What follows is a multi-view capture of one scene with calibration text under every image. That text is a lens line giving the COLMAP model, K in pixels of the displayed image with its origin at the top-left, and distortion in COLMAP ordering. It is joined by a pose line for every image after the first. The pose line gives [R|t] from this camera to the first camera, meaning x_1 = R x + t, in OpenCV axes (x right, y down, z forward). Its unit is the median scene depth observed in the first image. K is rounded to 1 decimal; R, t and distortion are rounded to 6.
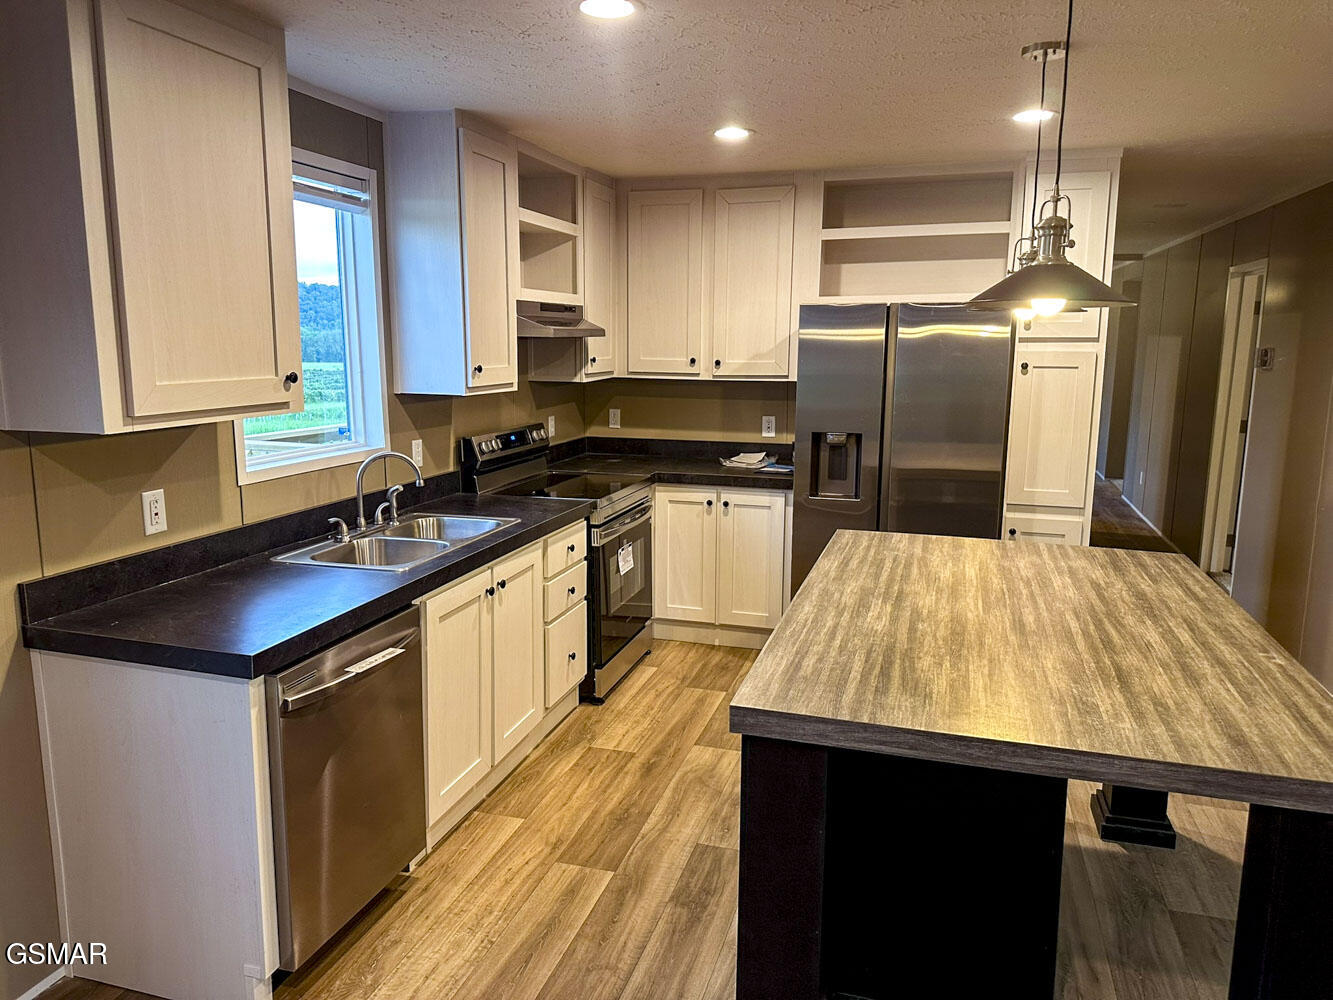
lens RADIAL K [[934.0, 0, 665.2], [0, 934.0, 494.9], [0, 0, 1]] dist [0.089708, -0.107314]
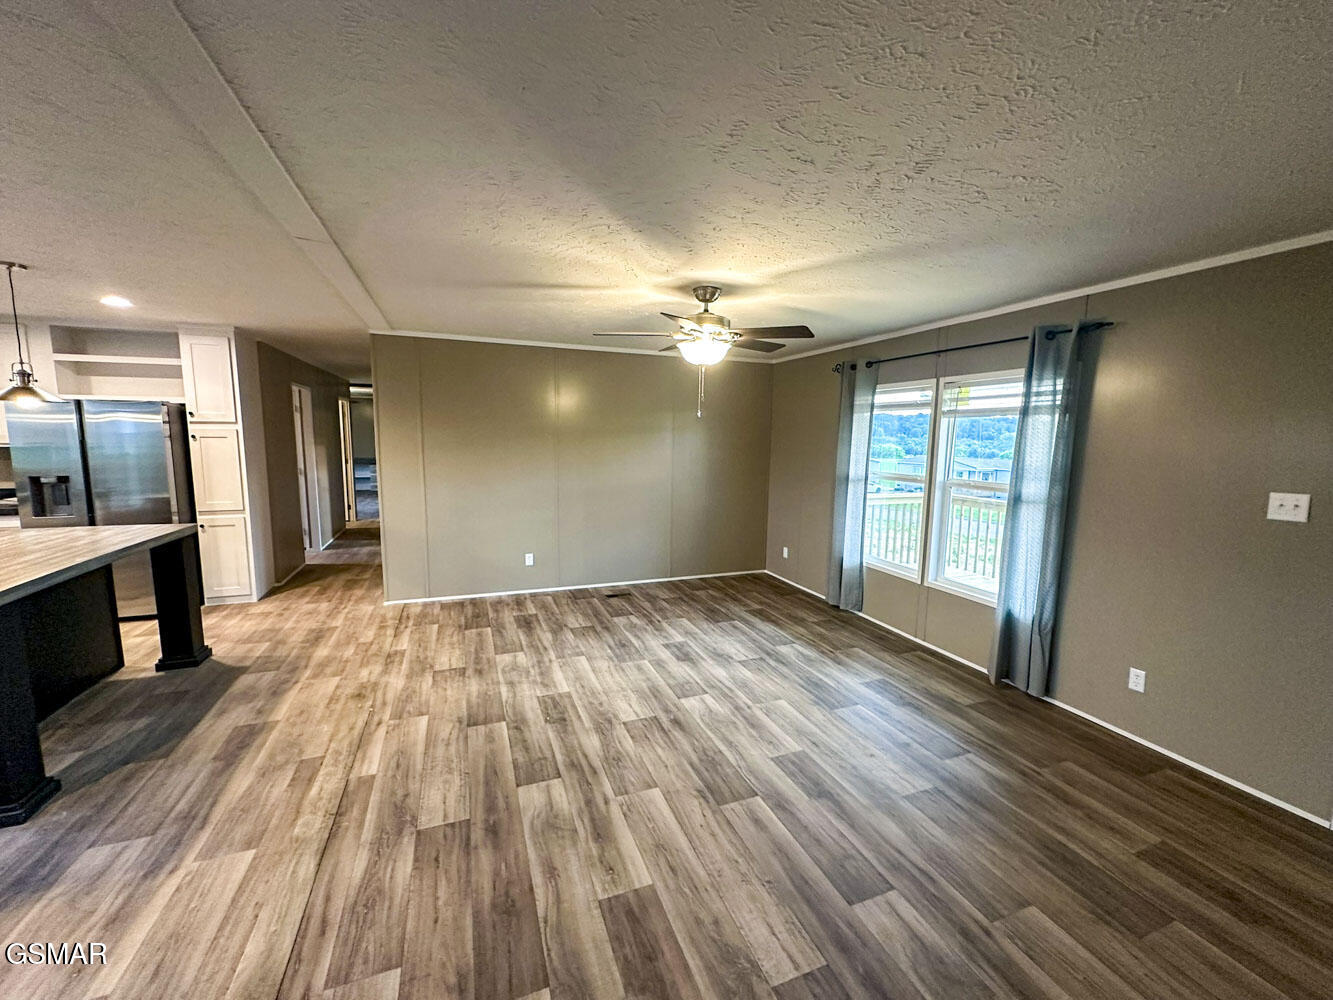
lens RADIAL K [[531.6, 0, 665.4], [0, 531.6, 500.9], [0, 0, 1]] dist [-0.001972, 0.000388]
pose [[0.792239, -0.073732, 0.605739, 0.520078], [0.096276, 0.995343, -0.004762, 0.092747], [-0.602568, 0.062091, 0.795649, -0.420946]]
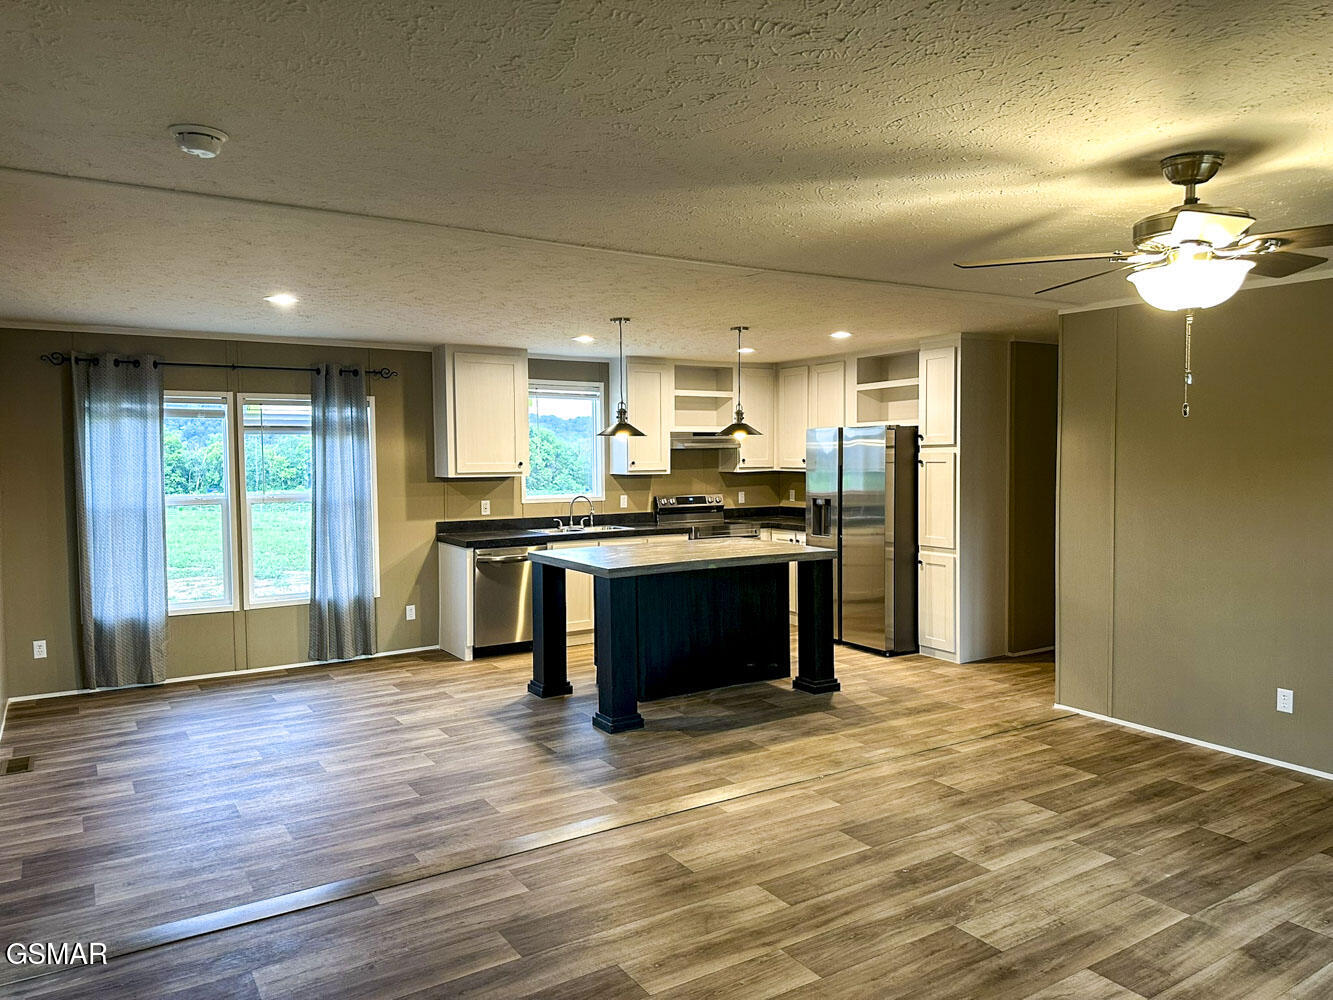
lens RADIAL K [[934.0, 0, 665.2], [0, 934.0, 494.9], [0, 0, 1]] dist [0.089708, -0.107314]
pose [[0.755100, 0.015333, -0.655430, 1.239995], [-0.096612, 0.991414, -0.088112, 0.123702], [0.648451, 0.129856, 0.750099, -0.584552]]
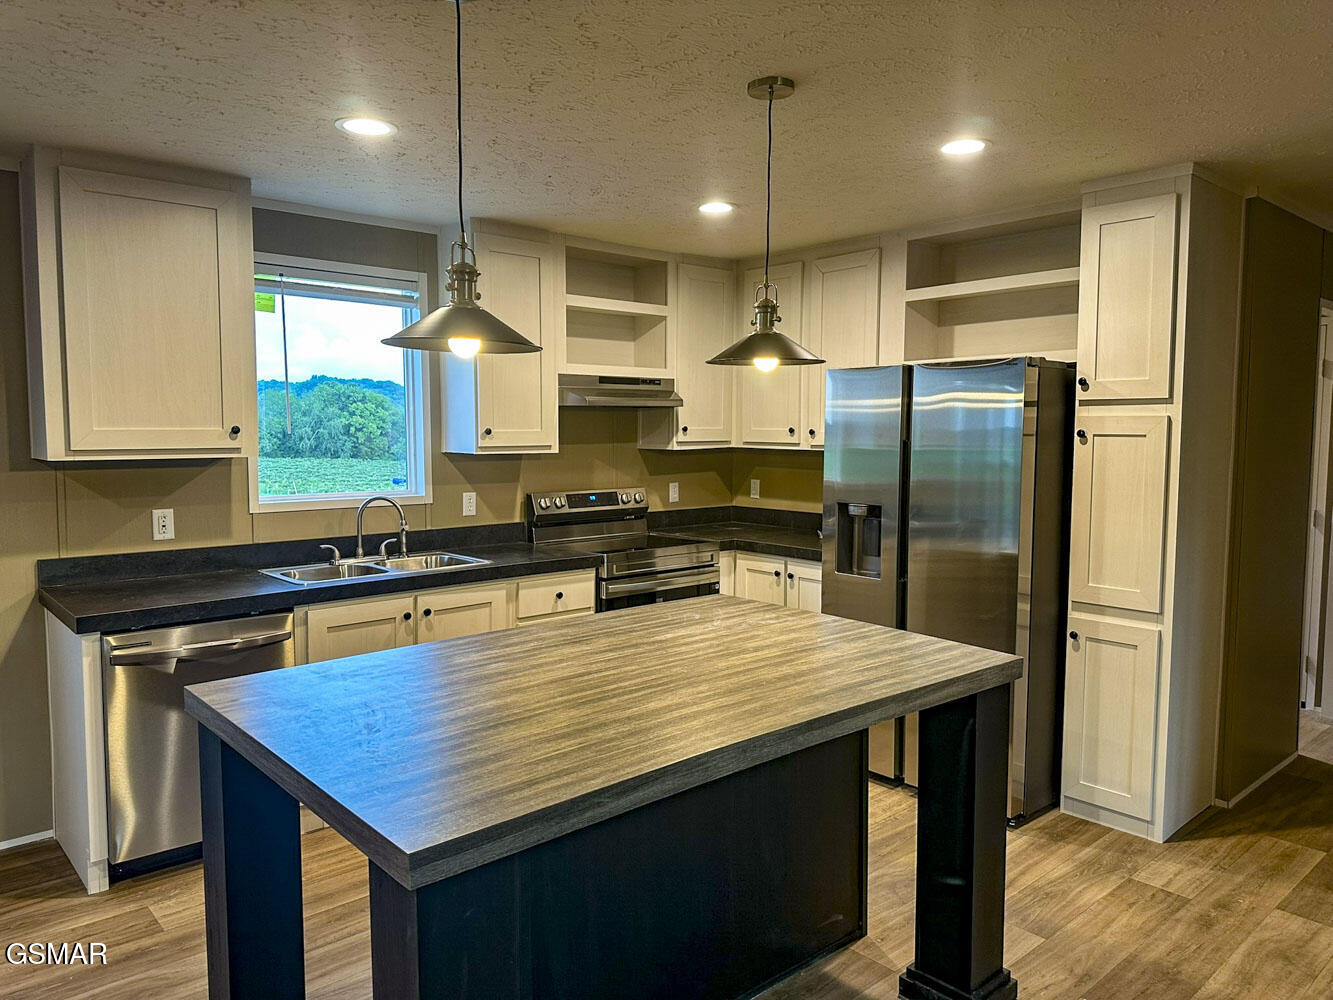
lens RADIAL K [[934.0, 0, 665.2], [0, 934.0, 494.9], [0, 0, 1]] dist [0.089708, -0.107314]
pose [[0.851223, 0.034691, -0.523656, 0.556508], [-0.084652, 0.993823, -0.071765, 0.008363], [0.517932, 0.105417, 0.848902, 0.124756]]
